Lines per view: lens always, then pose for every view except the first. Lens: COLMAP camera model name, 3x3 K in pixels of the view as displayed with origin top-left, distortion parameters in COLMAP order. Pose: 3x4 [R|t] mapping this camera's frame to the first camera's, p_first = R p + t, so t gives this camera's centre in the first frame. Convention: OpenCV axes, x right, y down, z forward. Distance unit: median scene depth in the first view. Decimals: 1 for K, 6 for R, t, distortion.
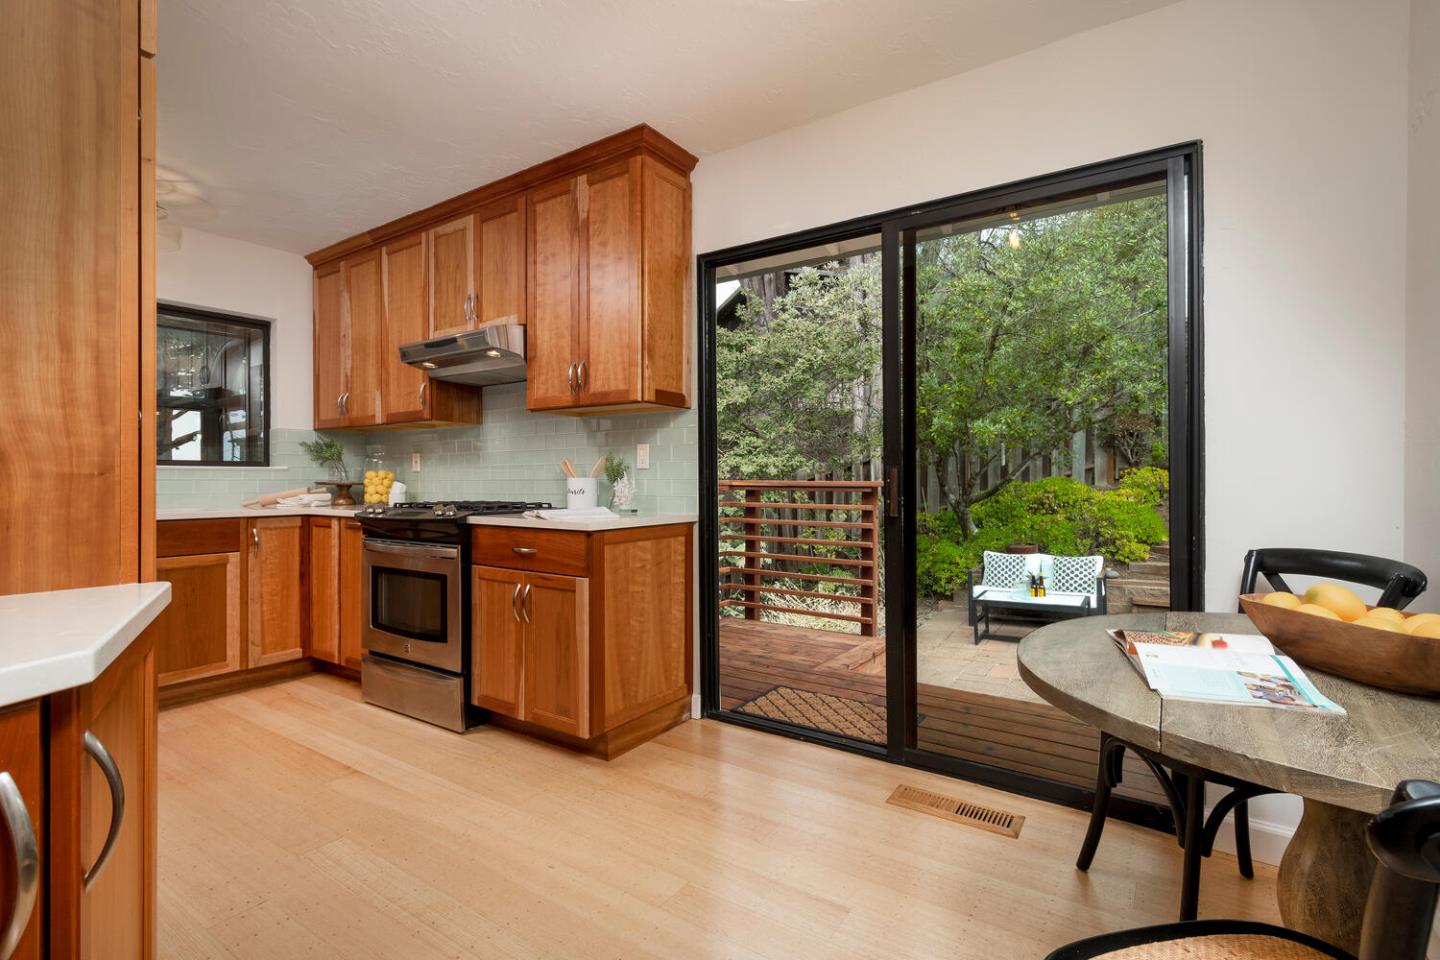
lens RADIAL K [[685.2, 0, 720.0], [0, 685.2, 480.0], [0, 0, 1]] dist [-0.000021, 0.000030]
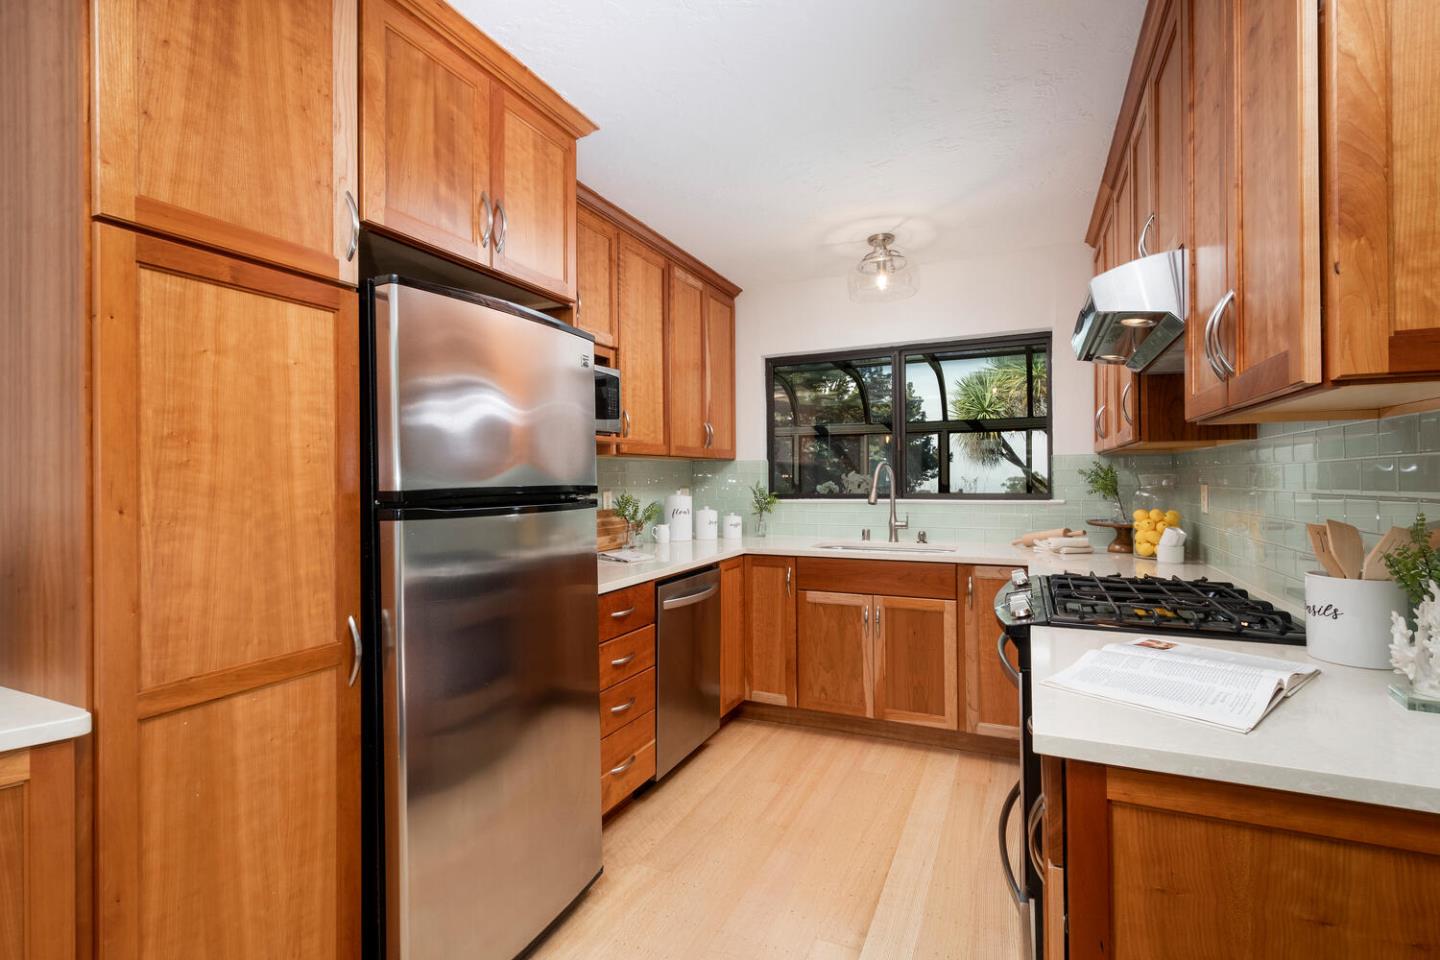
lens RADIAL K [[656.4, 0, 720.0], [0, 656.4, 480.0], [0, 0, 1]] dist [0.000127, 0.000042]
pose [[0.169341, -0.000385, -0.985557, 0.105908], [0.009842, 0.999951, 0.001301, -0.059755], [0.985508, -0.009920, 0.169336, 0.549079]]
